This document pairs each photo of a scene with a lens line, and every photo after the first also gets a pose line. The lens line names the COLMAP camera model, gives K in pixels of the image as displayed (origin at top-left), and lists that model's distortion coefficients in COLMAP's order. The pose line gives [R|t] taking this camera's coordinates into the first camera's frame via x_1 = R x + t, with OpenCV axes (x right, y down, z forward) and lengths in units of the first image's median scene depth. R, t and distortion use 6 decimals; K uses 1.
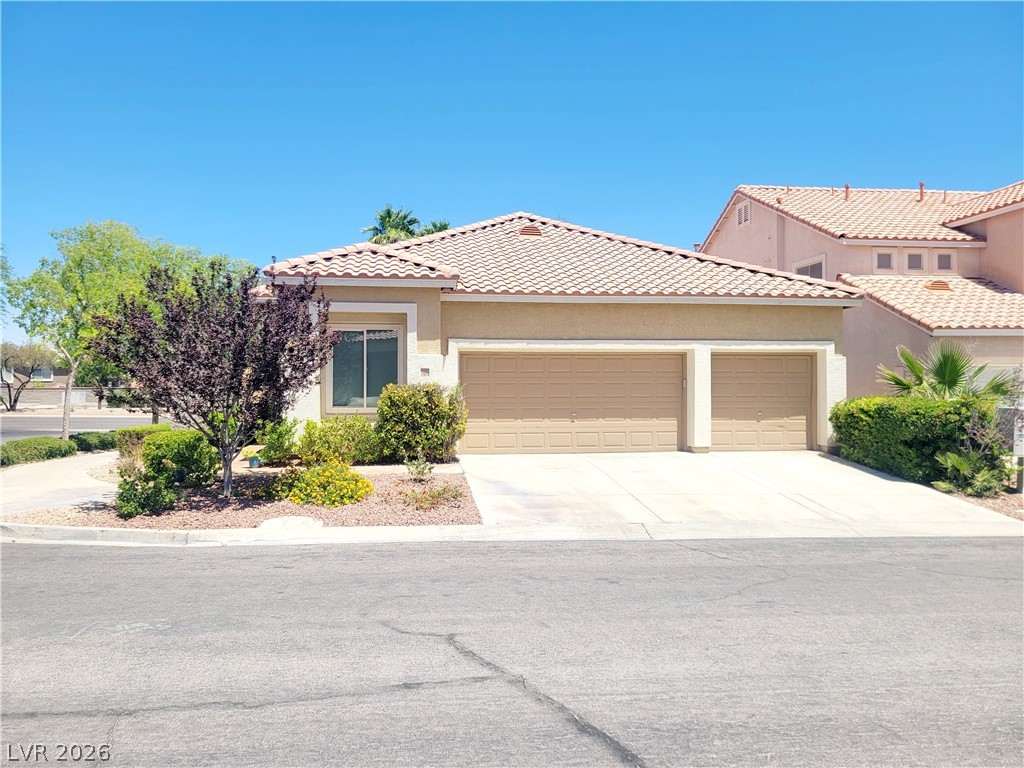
lens RADIAL K [[758.9, 0, 512.0], [0, 758.9, 384.0], [0, 0, 1]] dist [0.064465, -0.063166]
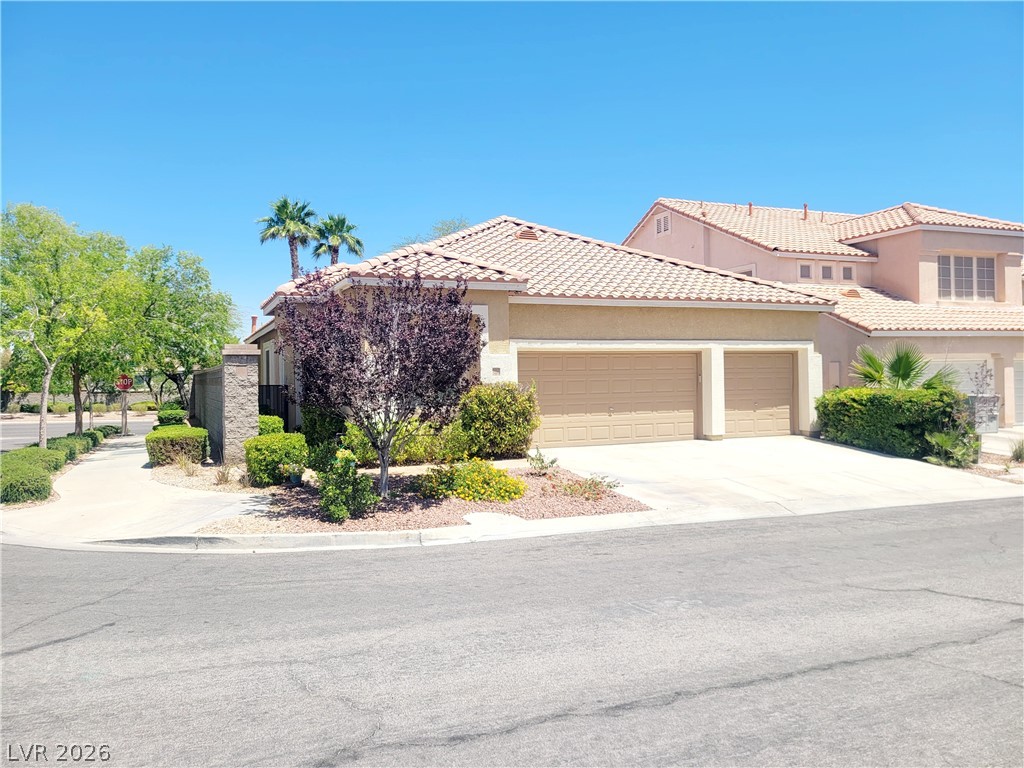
lens RADIAL K [[758.1, 0, 516.6], [0, 758.1, 378.2], [0, 0, 1]] dist [0.036234, -0.009636]
pose [[0.965942, -0.012833, 0.258440, -0.328357], [0.012912, 0.999916, 0.001392, -0.006932], [-0.258436, 0.001992, 0.966026, -0.008443]]
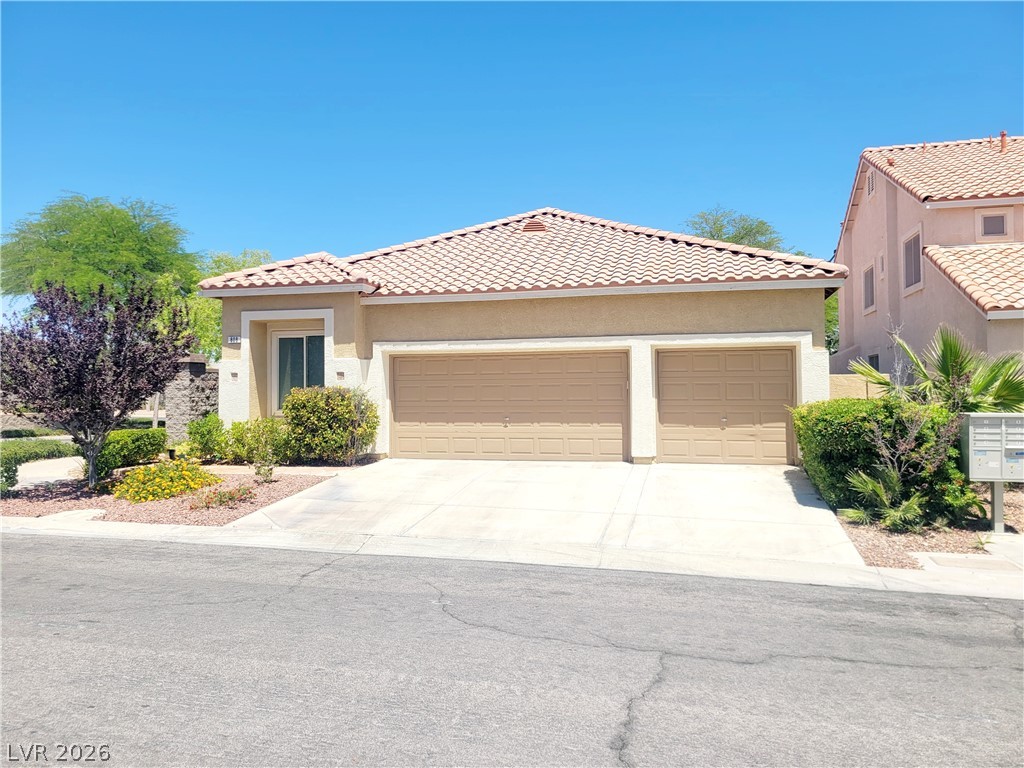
lens RADIAL K [[758.9, 0, 512.0], [0, 758.9, 384.0], [0, 0, 1]] dist [0.064465, -0.063166]
pose [[0.926893, -0.009531, -0.375205, 0.441939], [0.006261, 0.999931, -0.009933, 0.006365], [0.375273, 0.006858, 0.926889, 0.132895]]
